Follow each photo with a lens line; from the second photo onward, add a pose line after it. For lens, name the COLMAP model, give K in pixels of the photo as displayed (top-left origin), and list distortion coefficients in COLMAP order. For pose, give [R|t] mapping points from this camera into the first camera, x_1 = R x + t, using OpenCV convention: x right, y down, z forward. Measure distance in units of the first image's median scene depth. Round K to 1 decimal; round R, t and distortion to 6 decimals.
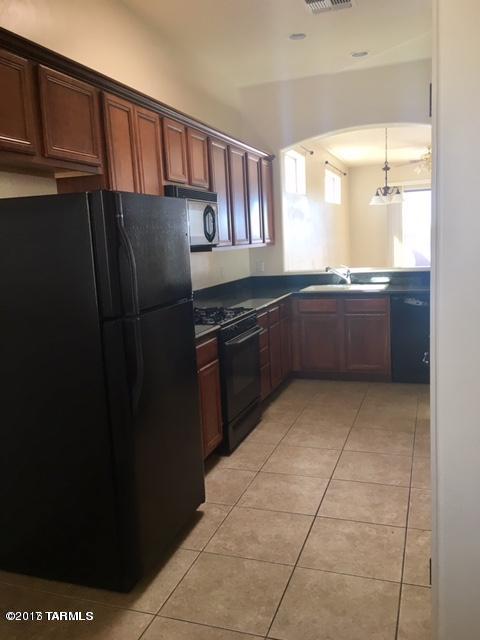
lens RADIAL K [[541.9, 0, 240.0], [0, 541.9, 320.0], [0, 0, 1]] dist [0.056636, -0.063061]
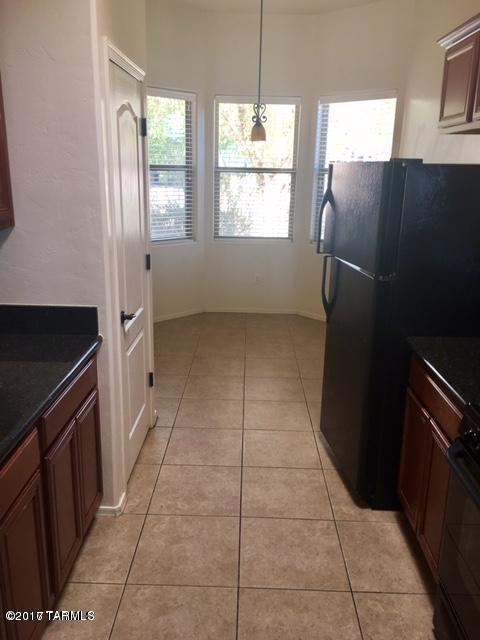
lens RADIAL K [[541.9, 0, 240.0], [0, 541.9, 320.0], [0, 0, 1]] dist [0.056636, -0.063061]
pose [[-0.948609, 0.116378, -0.294273, 0.294316], [-0.018022, 0.908543, 0.417402, -0.259676], [0.315936, 0.401255, -0.859755, 1.312847]]
